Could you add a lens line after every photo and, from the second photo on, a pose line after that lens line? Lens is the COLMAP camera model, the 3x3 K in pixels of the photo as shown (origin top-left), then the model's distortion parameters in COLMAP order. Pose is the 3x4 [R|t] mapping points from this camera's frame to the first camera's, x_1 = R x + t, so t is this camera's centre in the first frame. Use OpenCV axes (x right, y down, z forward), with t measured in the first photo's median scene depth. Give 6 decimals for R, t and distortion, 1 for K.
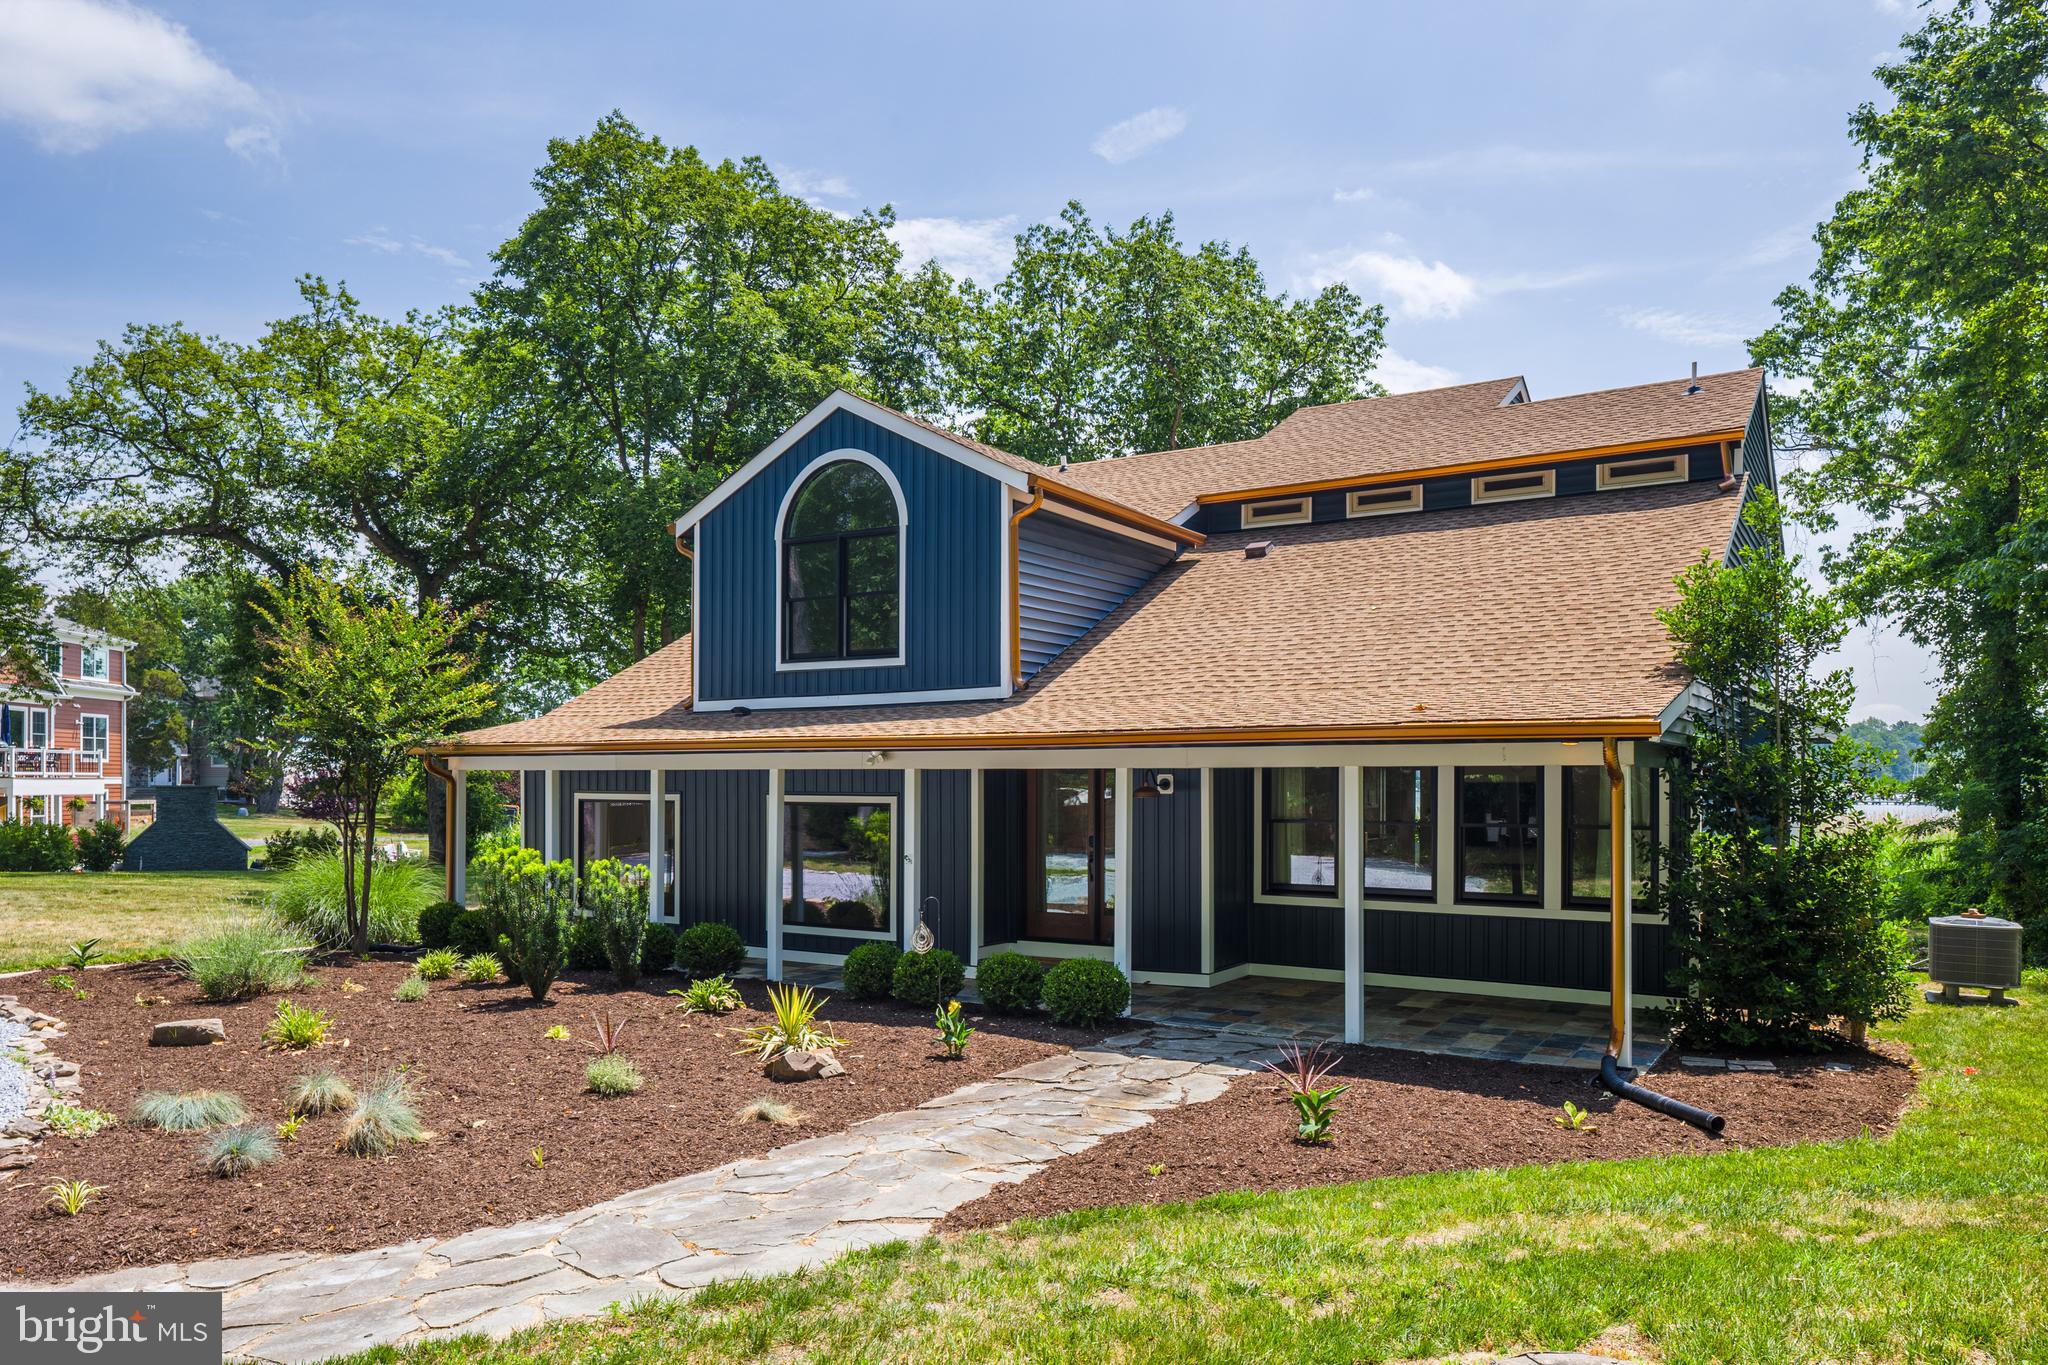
lens RADIAL K [[1387.6, 0, 1008.2], [0, 1387.6, 775.1], [0, 0, 1]] dist [-0.010212, 0.003230]
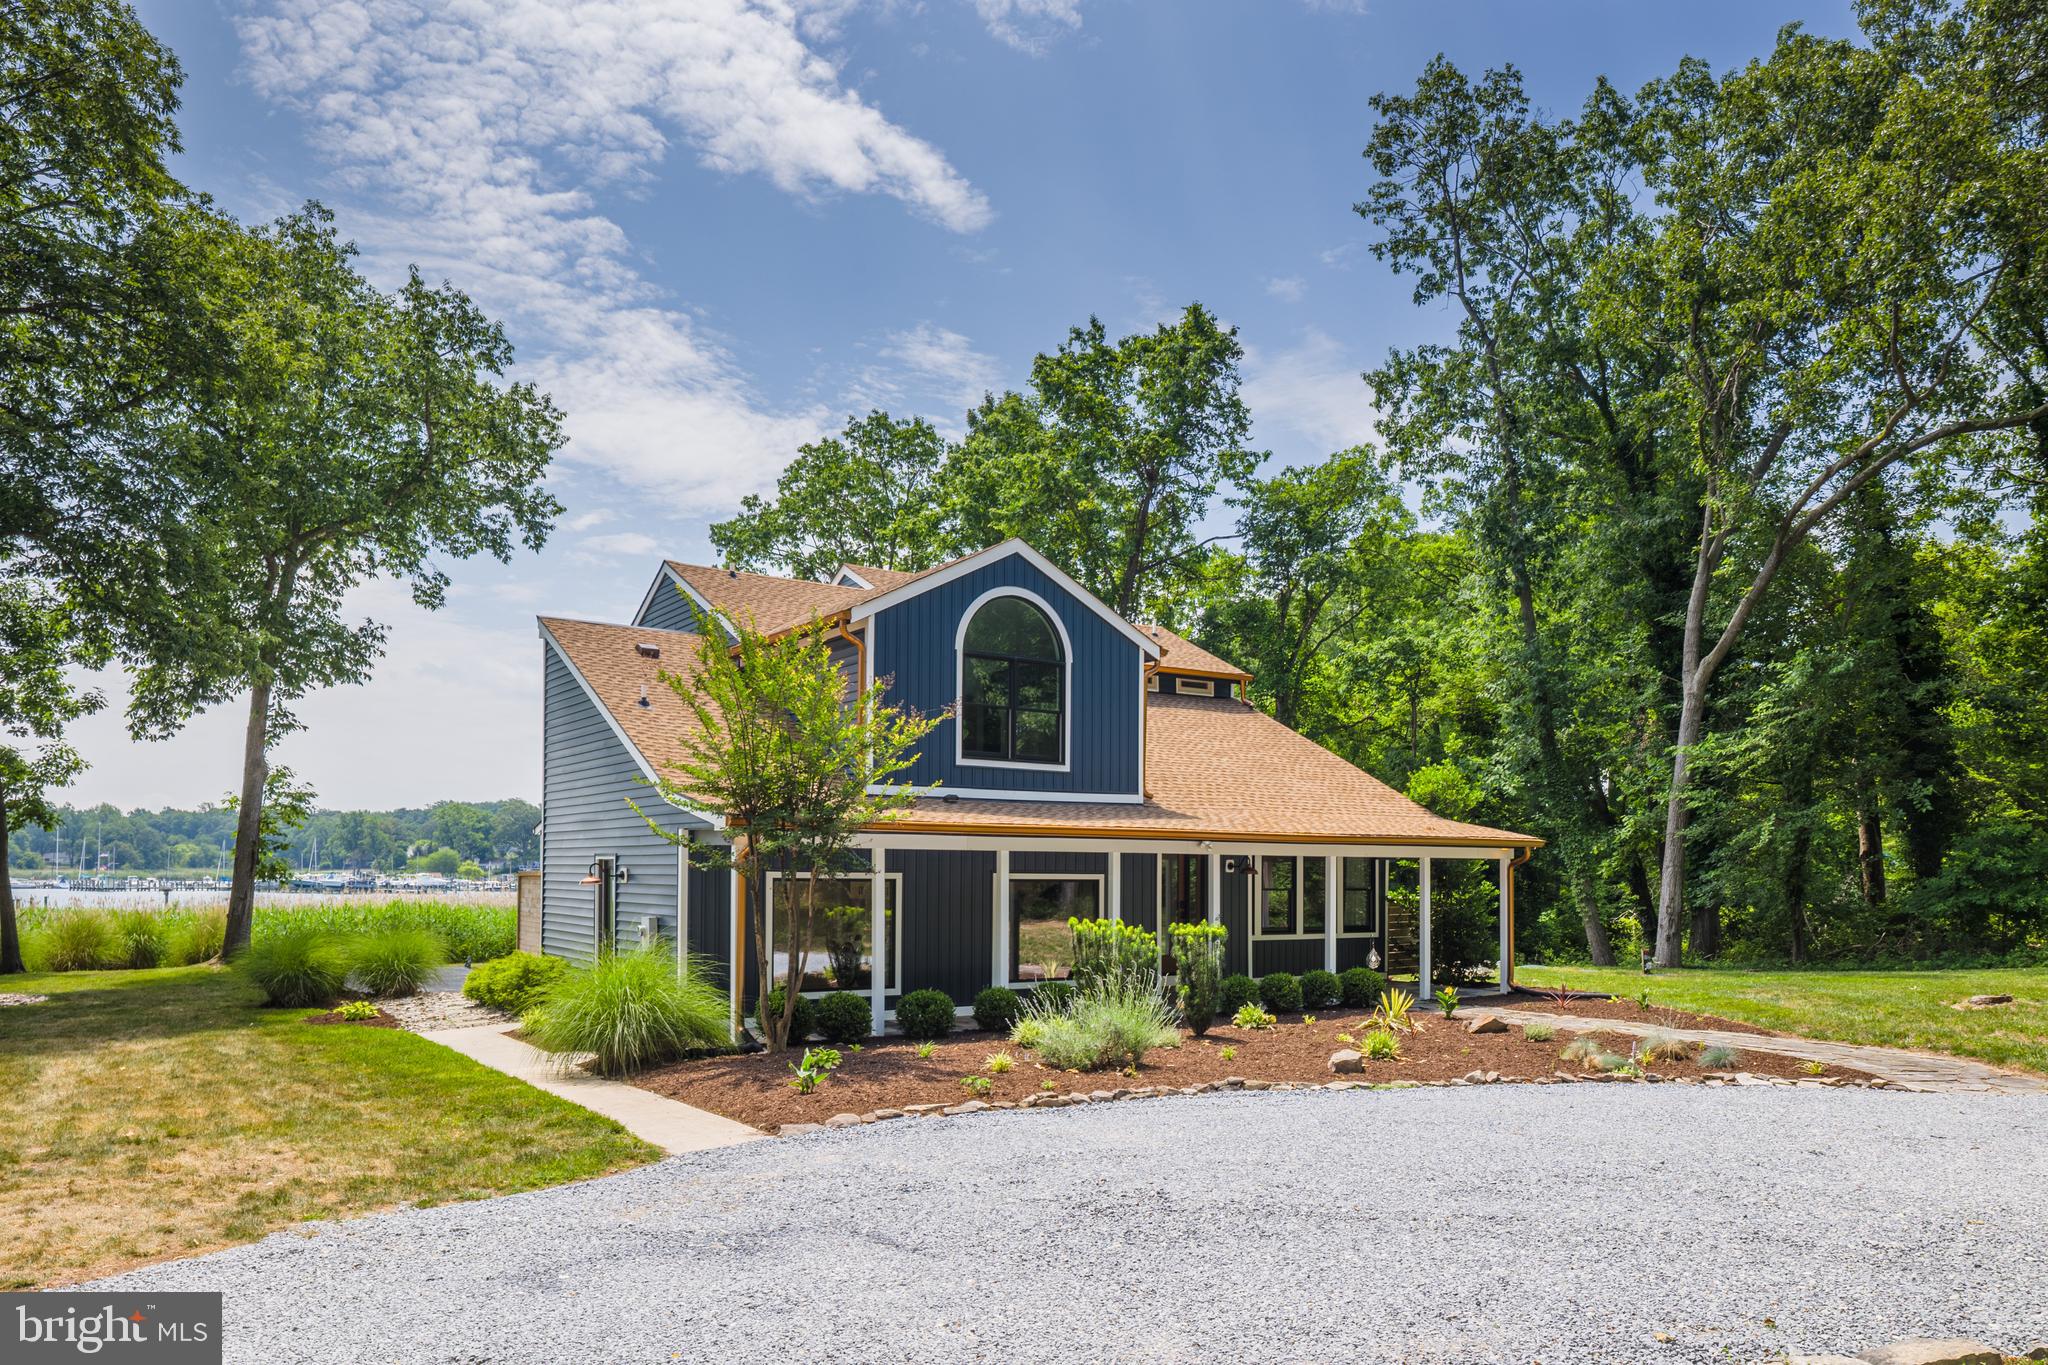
lens RADIAL K [[1387.6, 0, 1014.7], [0, 1387.6, 861.8], [0, 0, 1]] dist [-0.010212, 0.003230]
pose [[0.401290, 0.008314, 0.915913, -1.262890], [-0.009211, 0.999945, -0.005041, 0.010922], [-0.915905, -0.006414, 0.401344, 0.528918]]
